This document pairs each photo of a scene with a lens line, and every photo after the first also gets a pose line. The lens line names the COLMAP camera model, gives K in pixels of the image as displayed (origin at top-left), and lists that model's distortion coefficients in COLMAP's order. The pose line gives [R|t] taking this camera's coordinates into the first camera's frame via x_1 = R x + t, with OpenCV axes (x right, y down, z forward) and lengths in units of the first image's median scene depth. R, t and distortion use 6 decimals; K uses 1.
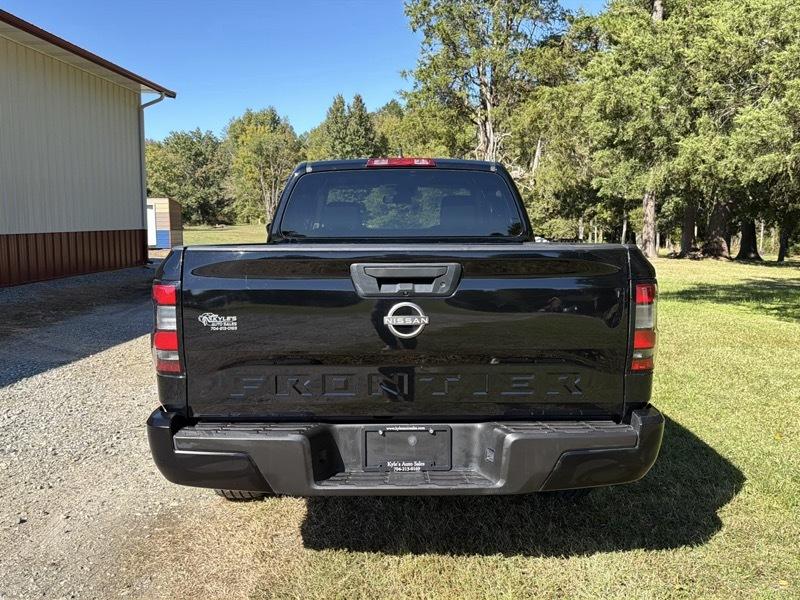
lens RADIAL K [[705.3, 0, 404.1], [0, 705.3, 300.1], [0, 0, 1]] dist [0.131395, -0.236770]
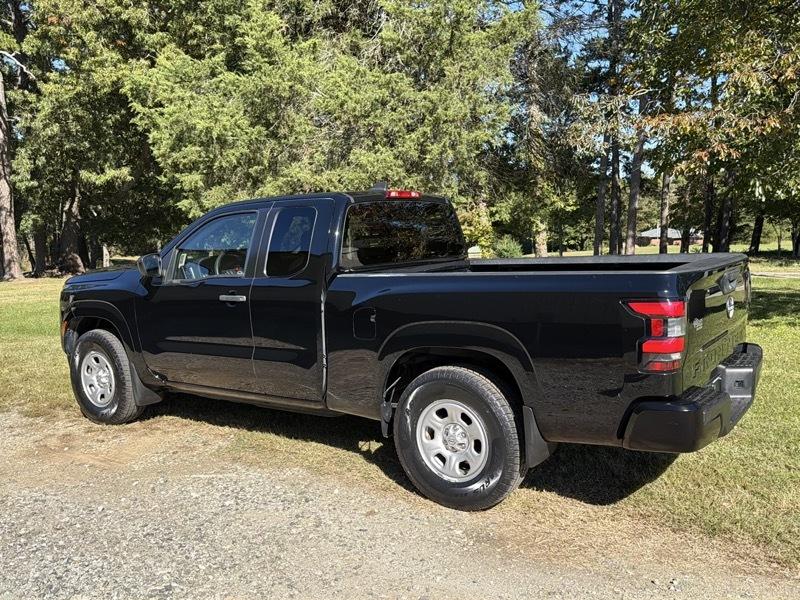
lens RADIAL K [[704.0, 0, 402.6], [0, 704.0, 298.2], [0, 0, 1]] dist [0.123766, -0.207724]
pose [[0.579363, -0.098738, 0.809067, -0.849333], [0.117555, 0.992380, 0.036929, -0.067548], [-0.806548, 0.073714, 0.586555, 0.329597]]
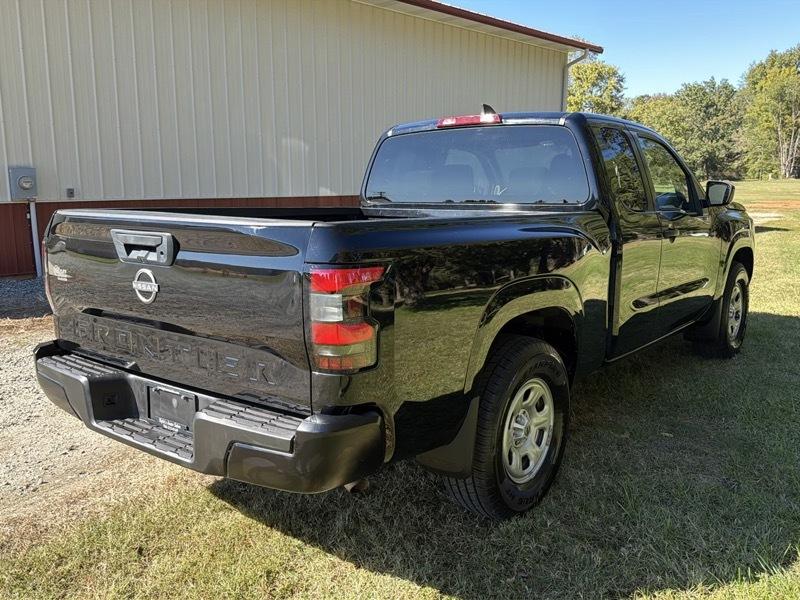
lens RADIAL K [[707.2, 0, 400.0], [0, 707.2, 300.0], [0, 0, 1]] dist [0.124976, -0.217631]
pose [[0.776651, 0.103181, -0.621424, 0.509783], [-0.066357, 0.994406, 0.082177, -0.033657], [0.626427, -0.022587, 0.779153, 0.221029]]
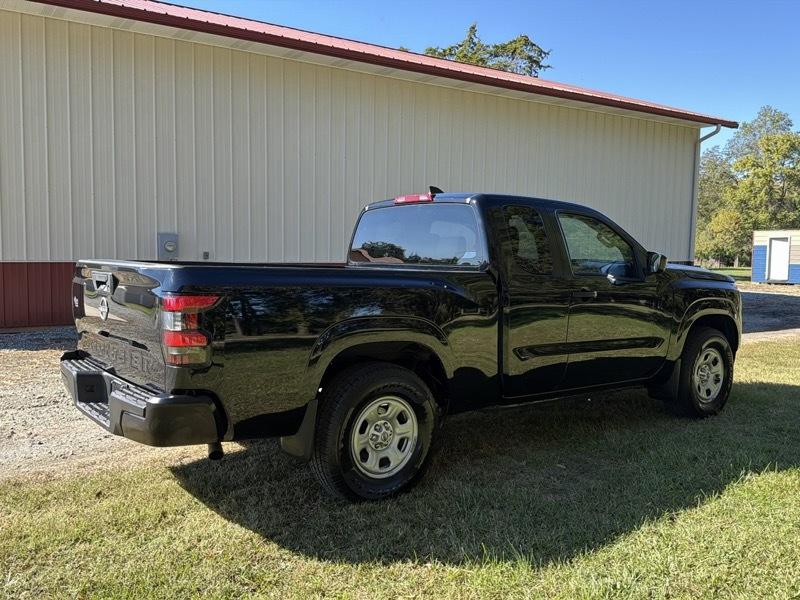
lens RADIAL K [[702.8, 0, 404.9], [0, 702.8, 305.3], [0, 0, 1]] dist [0.124310, -0.224166]
pose [[0.604025, 0.072062, -0.793701, 0.881905], [-0.102333, 0.994673, 0.012431, -0.035617], [0.790368, 0.073713, 0.608181, 0.305249]]
